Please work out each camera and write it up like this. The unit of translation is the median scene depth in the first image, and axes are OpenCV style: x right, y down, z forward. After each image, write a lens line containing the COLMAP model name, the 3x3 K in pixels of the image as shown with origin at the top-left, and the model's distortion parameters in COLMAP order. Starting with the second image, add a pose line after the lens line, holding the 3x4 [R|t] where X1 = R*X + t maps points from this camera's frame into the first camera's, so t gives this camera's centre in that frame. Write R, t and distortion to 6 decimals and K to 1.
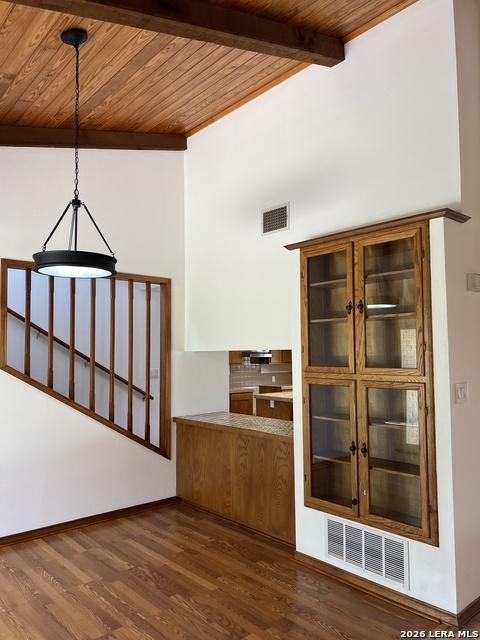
lens RADIAL K [[485.1, 0, 238.2], [0, 485.1, 324.6], [0, 0, 1]] dist [0.040215, -0.035801]
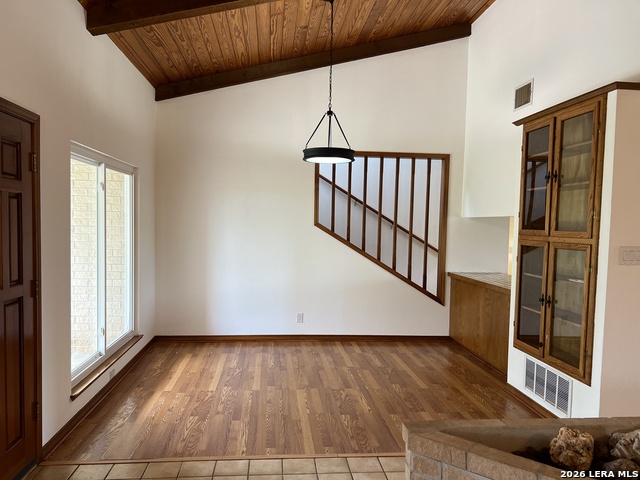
lens RADIAL K [[485.1, 0, 320.5], [0, 485.1, 249.8], [0, 0, 1]] dist [0.040215, -0.035801]
pose [[0.815015, 0.056457, -0.576683, 0.430158], [0.007780, 0.994086, 0.108315, 0.004571], [0.579388, -0.092765, 0.809756, -0.215772]]
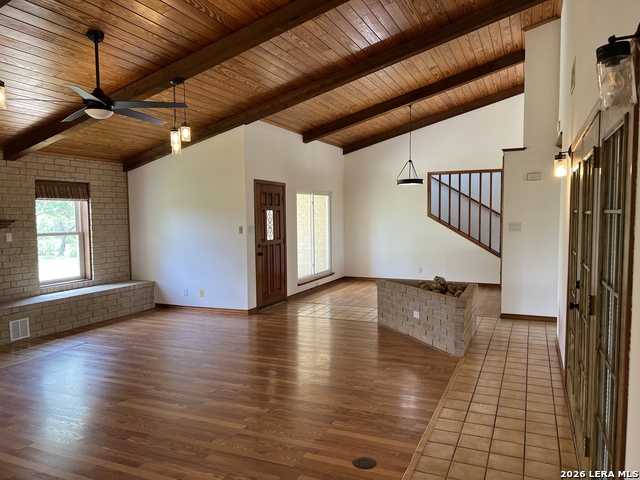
lens RADIAL K [[485.1, 0, 318.8], [0, 485.1, 242.7], [0, 0, 1]] dist [0.040215, -0.035801]
pose [[0.429747, 0.048341, -0.901654, 1.780830], [0.068162, 0.993980, 0.085779, -0.034773], [0.900373, -0.098322, 0.423865, -0.691021]]
